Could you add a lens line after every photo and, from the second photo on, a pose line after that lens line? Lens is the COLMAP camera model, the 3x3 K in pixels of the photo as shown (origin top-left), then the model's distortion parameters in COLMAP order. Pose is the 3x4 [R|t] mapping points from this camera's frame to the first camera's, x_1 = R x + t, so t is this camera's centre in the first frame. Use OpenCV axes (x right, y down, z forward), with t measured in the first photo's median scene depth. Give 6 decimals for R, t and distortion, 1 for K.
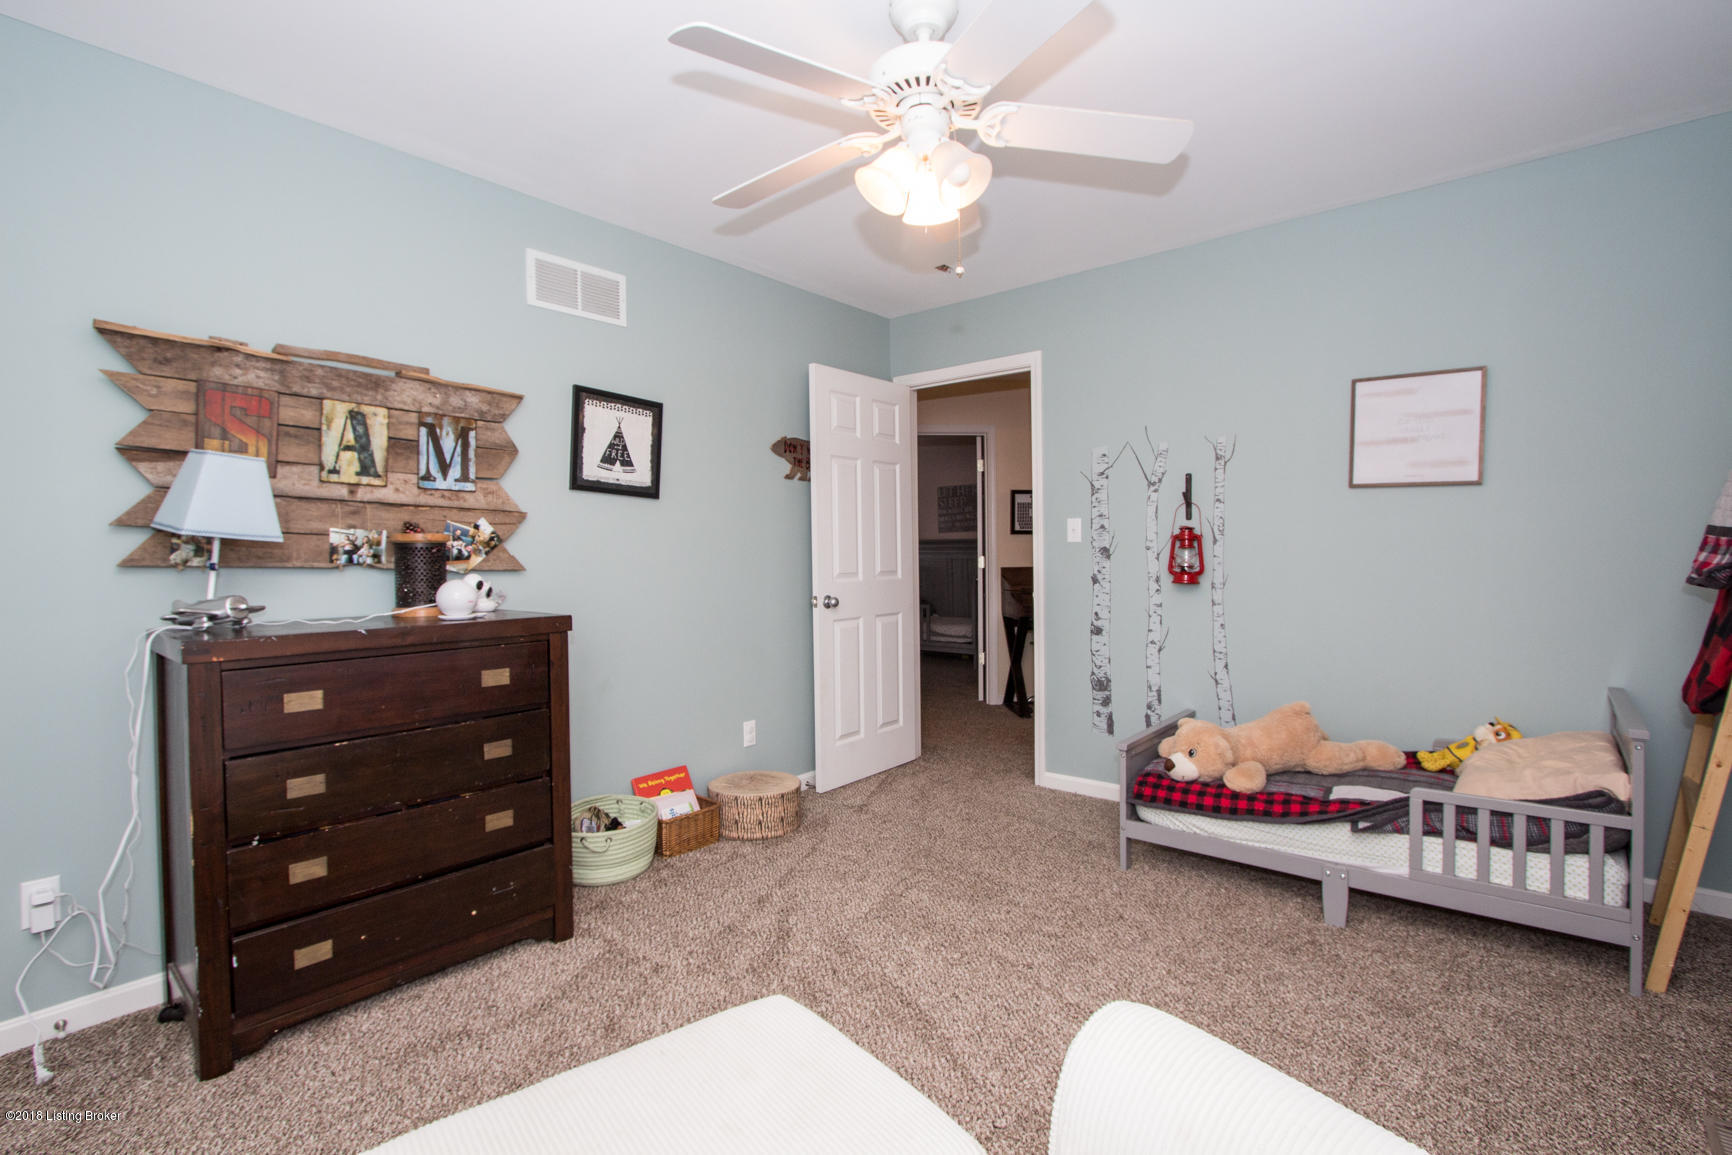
lens RADIAL K [[799.3, 0, 879.4], [0, 799.3, 565.4], [0, 0, 1]] dist [-0.024876, 0.005282]
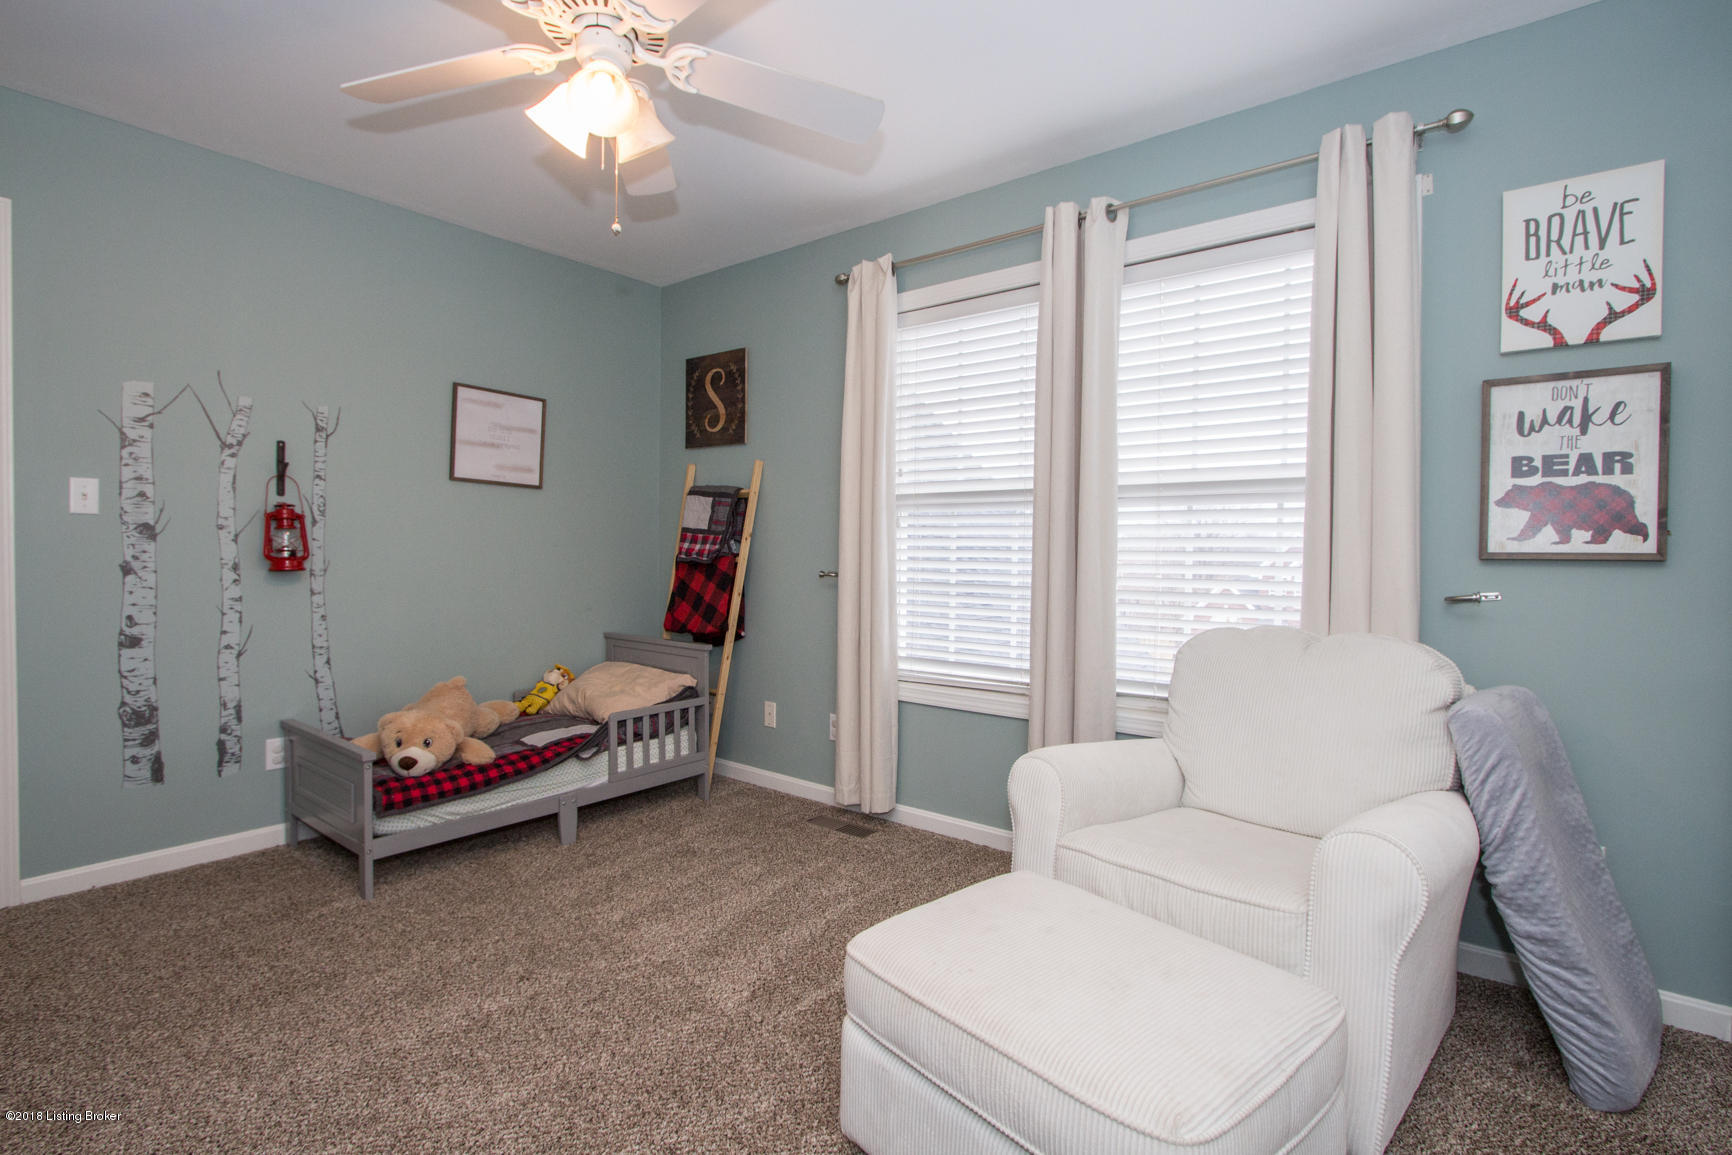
lens RADIAL K [[799.3, 0, 868.5], [0, 799.3, 564.4], [0, 0, 1]] dist [-0.024876, 0.005282]
pose [[-0.009236, -0.005102, 0.999944, -0.465641], [0.006379, 0.999966, 0.005161, 0.015649], [-0.999937, 0.006426, -0.009203, 0.392538]]
